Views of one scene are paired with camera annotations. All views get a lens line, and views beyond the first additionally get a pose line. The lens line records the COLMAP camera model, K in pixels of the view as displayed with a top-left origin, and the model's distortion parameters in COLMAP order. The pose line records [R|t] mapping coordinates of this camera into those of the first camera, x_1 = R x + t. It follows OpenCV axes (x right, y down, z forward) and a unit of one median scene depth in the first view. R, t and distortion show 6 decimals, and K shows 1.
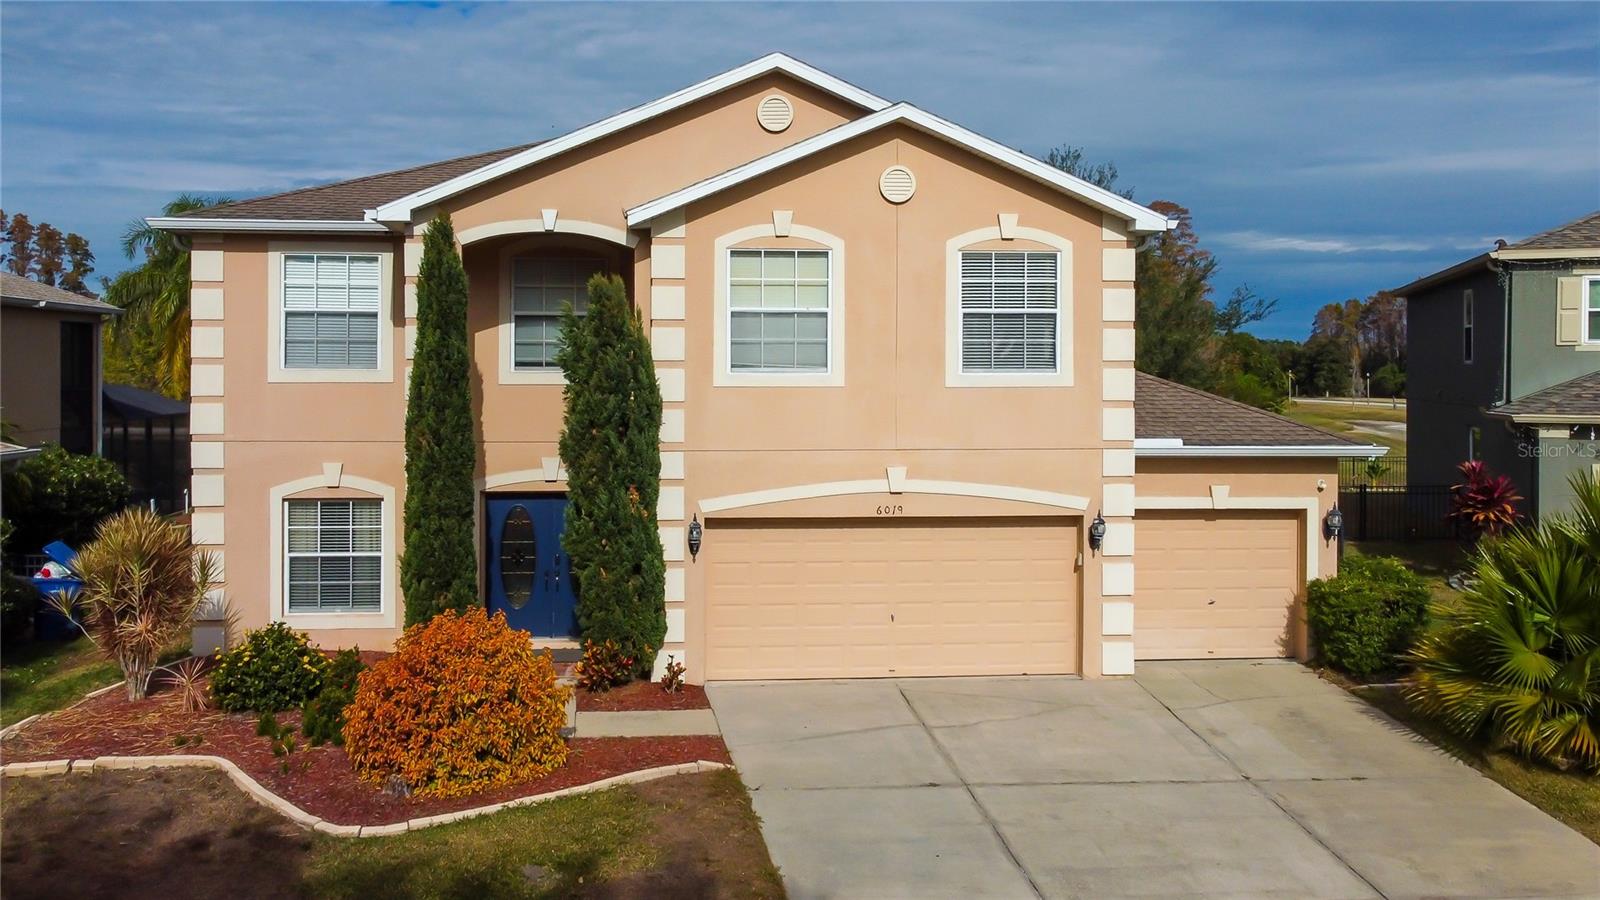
lens RADIAL K [[1361.4, 0, 800.0], [0, 1361.4, 450.0], [0, 0, 1]] dist [-0.002978, 0.054160]
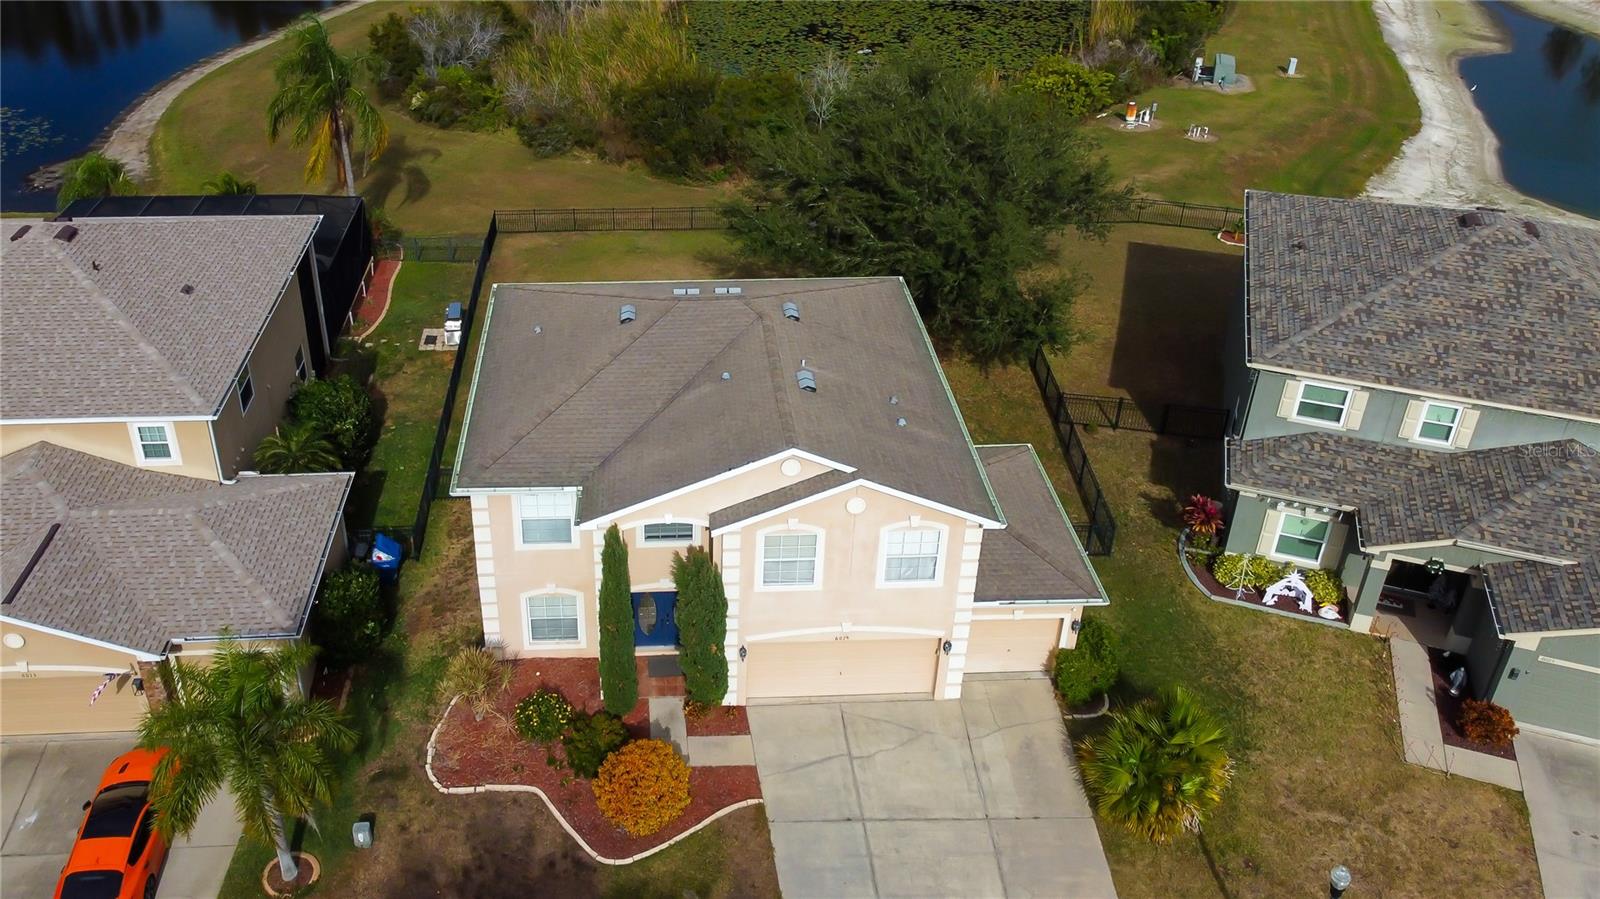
lens RADIAL K [[1341.6, 0, 739.8], [0, 1341.6, 356.8], [0, 0, 1]] dist [-0.006073, 0.045233]
pose [[0.999090, 0.035310, -0.023920, -0.050410], [-0.018998, 0.870586, 0.491649, -1.291836], [0.038185, -0.490747, 0.870465, -0.502695]]
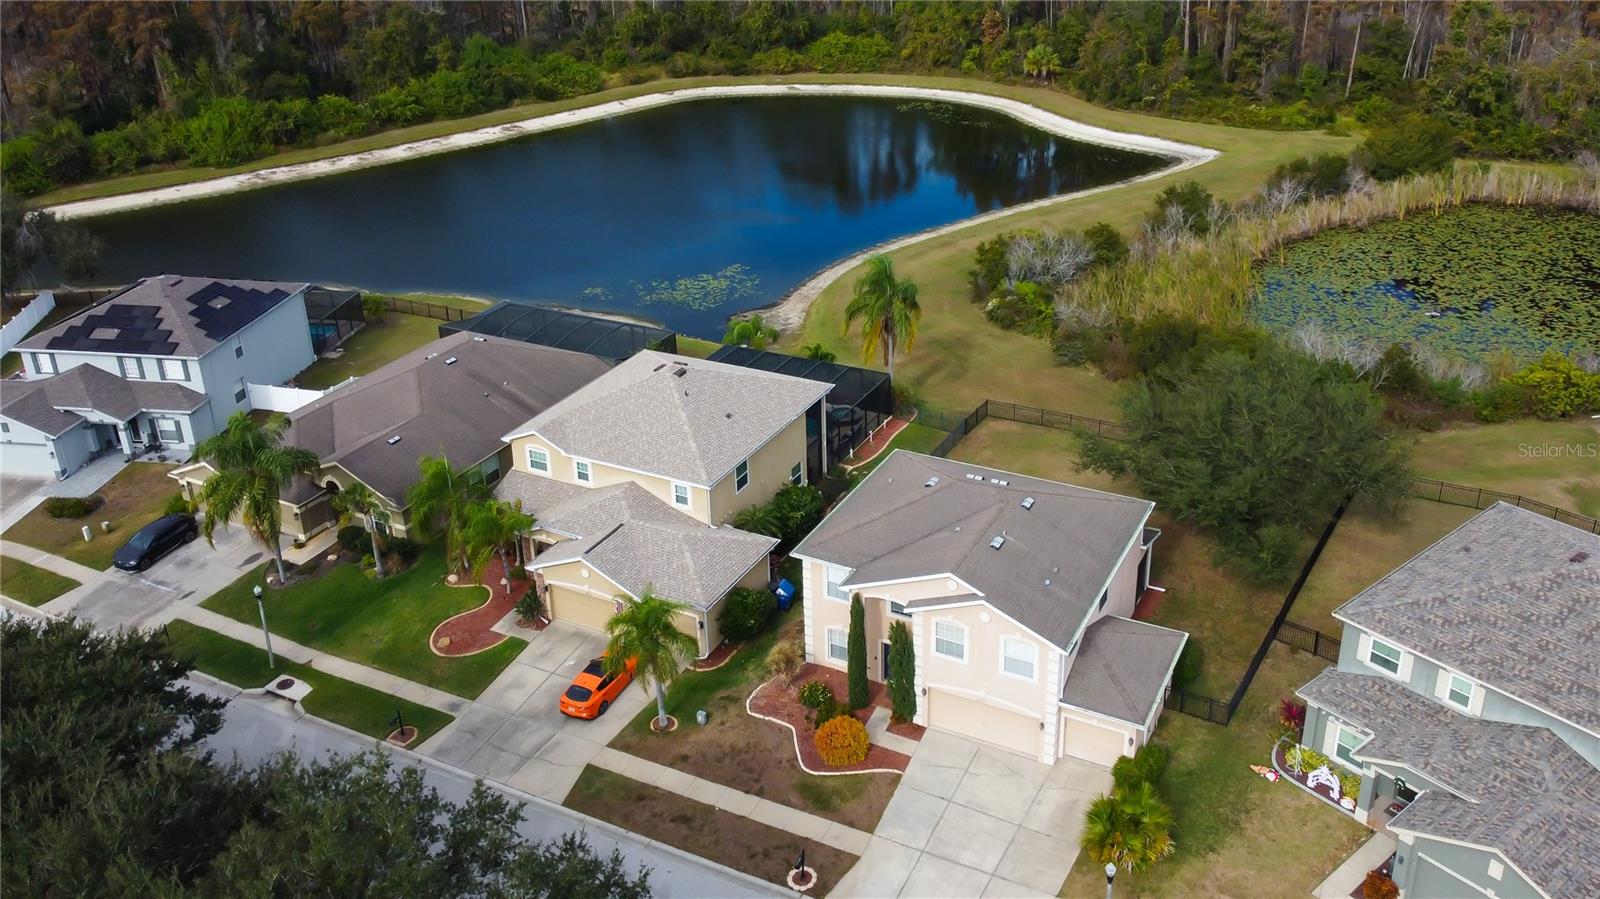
lens RADIAL K [[1341.6, 0, 739.8], [0, 1341.6, 356.8], [0, 0, 1]] dist [-0.006073, 0.045233]
pose [[0.822862, 0.200396, -0.531732, 1.154659], [0.026940, 0.920942, 0.388769, -2.015091], [0.567602, -0.334228, 0.752409, -1.487430]]
